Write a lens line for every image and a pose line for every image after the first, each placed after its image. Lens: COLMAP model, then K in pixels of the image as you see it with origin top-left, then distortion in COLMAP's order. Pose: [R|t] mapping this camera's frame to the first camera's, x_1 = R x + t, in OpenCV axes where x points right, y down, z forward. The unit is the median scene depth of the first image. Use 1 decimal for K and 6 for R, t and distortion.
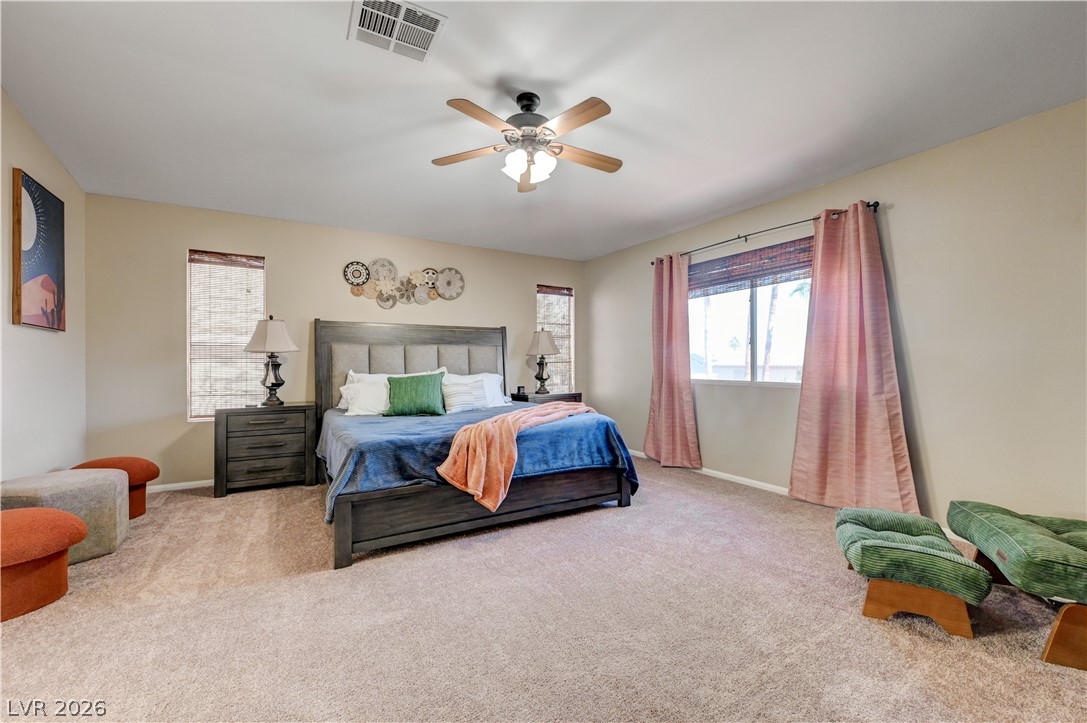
lens RADIAL K [[449.6, 0, 544.7], [0, 449.6, 364.1], [0, 0, 1]] dist [-0.001907, -0.001320]
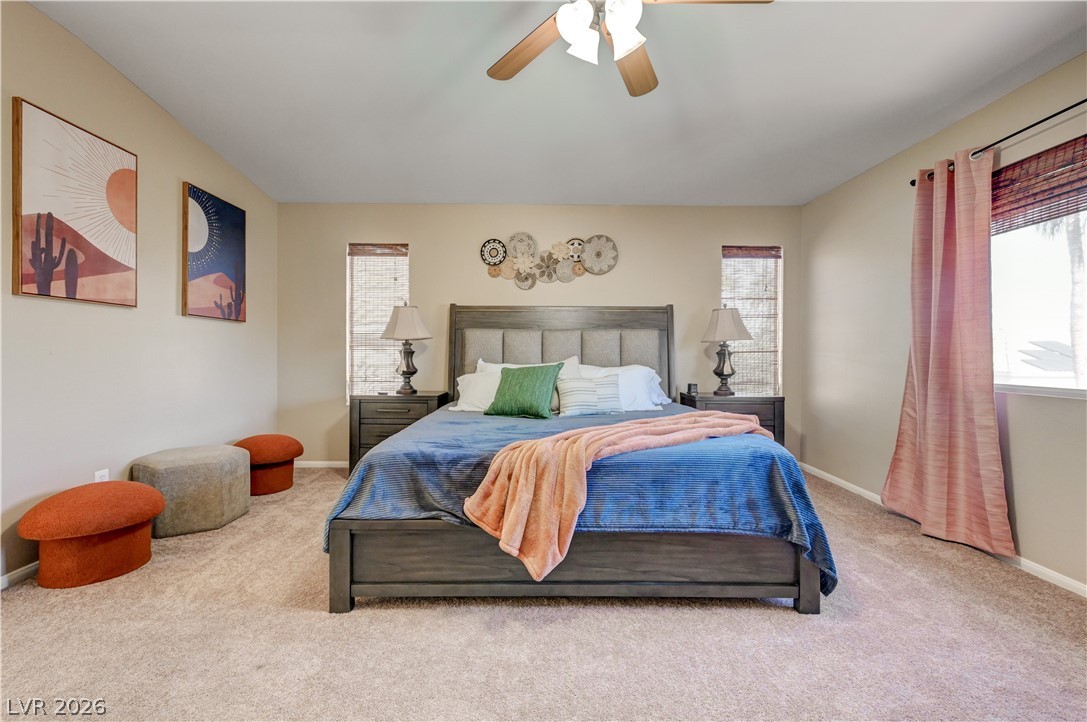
lens RADIAL K [[449.9, 0, 543.9], [0, 449.9, 356.2], [0, 0, 1]] dist [-0.002854, 0.000523]
pose [[0.863386, 0.010488, -0.504435, 0.153498], [-0.007848, 0.999942, 0.007358, 0.000742], [0.504483, -0.002394, 0.863418, 0.318785]]
